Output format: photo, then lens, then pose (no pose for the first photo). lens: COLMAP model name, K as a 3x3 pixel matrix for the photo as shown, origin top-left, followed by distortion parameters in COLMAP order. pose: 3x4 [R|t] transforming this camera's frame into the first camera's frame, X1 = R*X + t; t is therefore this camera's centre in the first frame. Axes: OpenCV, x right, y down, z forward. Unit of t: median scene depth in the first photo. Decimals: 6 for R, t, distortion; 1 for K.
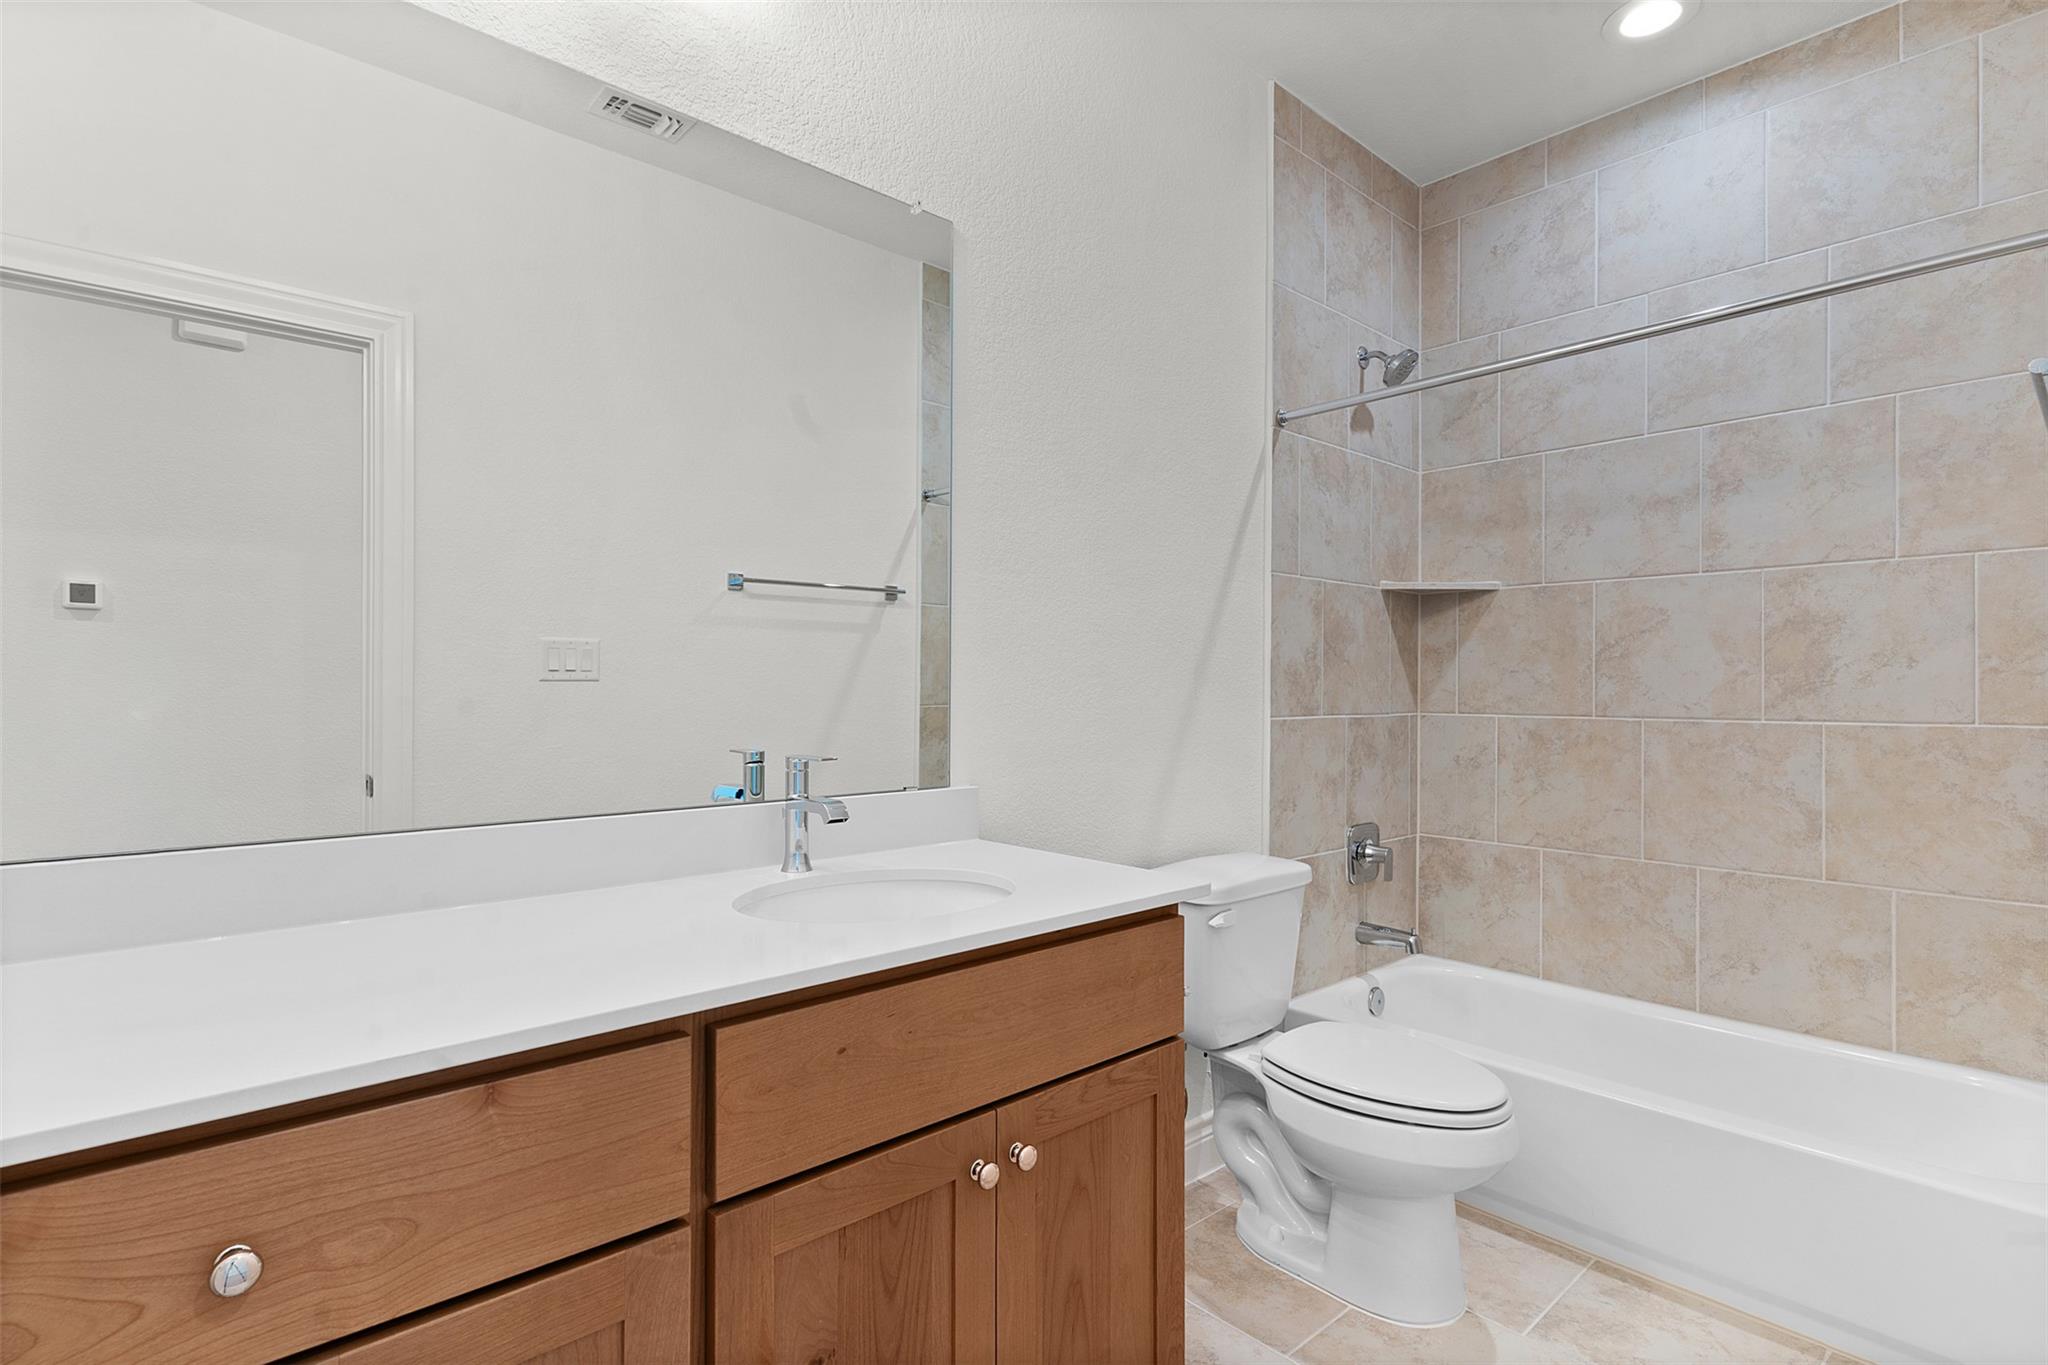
lens RADIAL K [[984.9, 0, 1012.2], [0, 984.9, 680.9], [0, 0, 1]] dist [-0.001260, -0.000223]
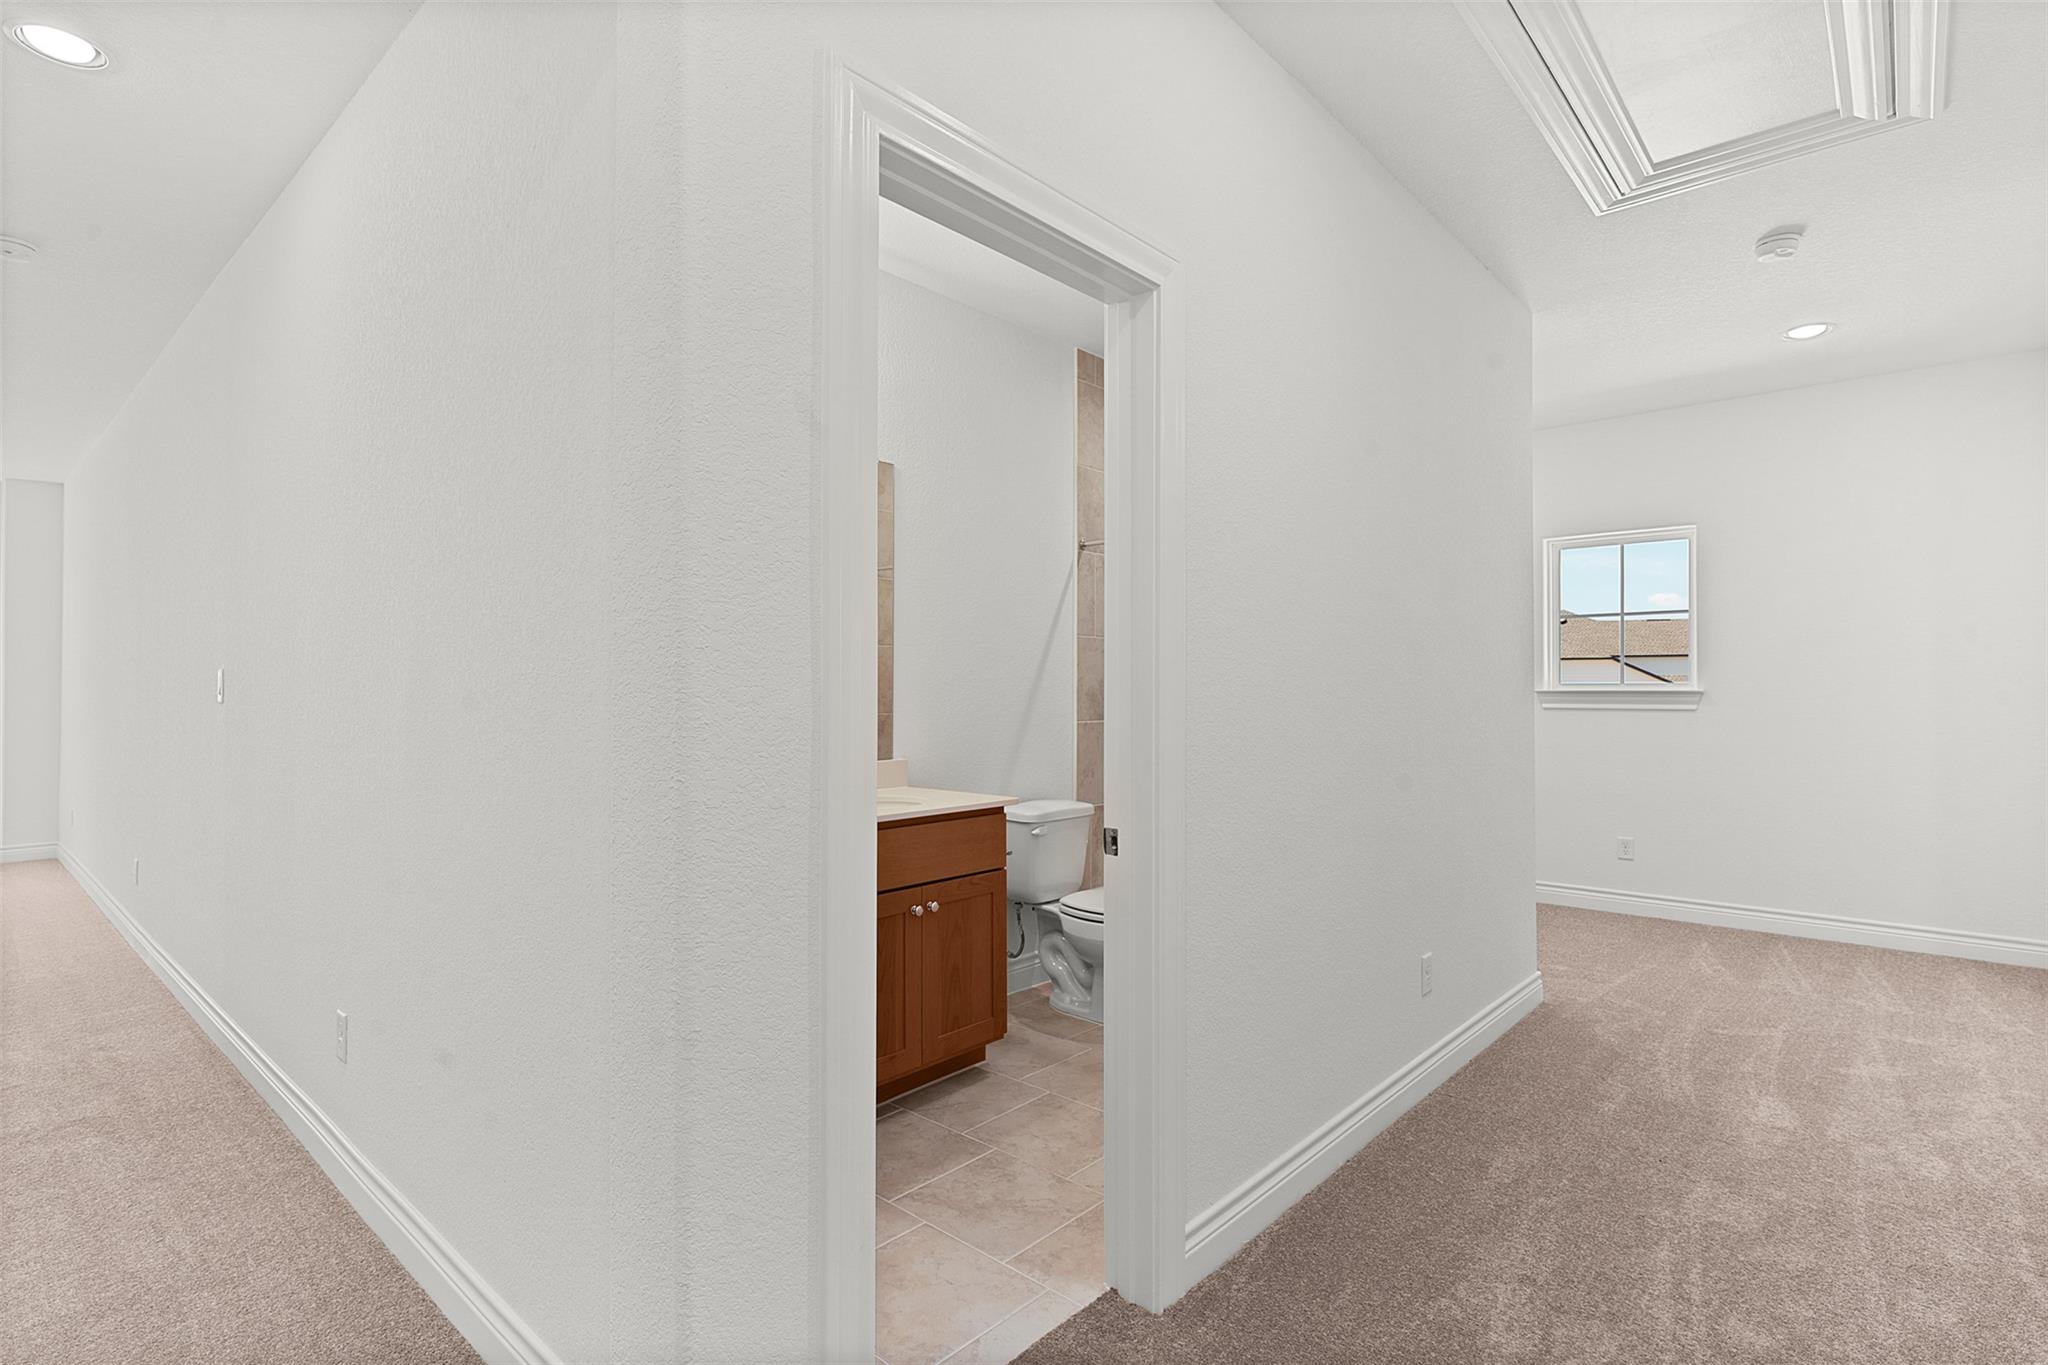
lens RADIAL K [[997.4, 0, 1015.9], [0, 997.4, 681.7], [0, 0, 1]] dist [-0.001237, -0.000081]
pose [[0.995002, -0.003455, 0.099797, -0.016182], [0.003813, 0.999987, -0.003400, -0.030994], [-0.099784, 0.003764, 0.995002, -0.837229]]
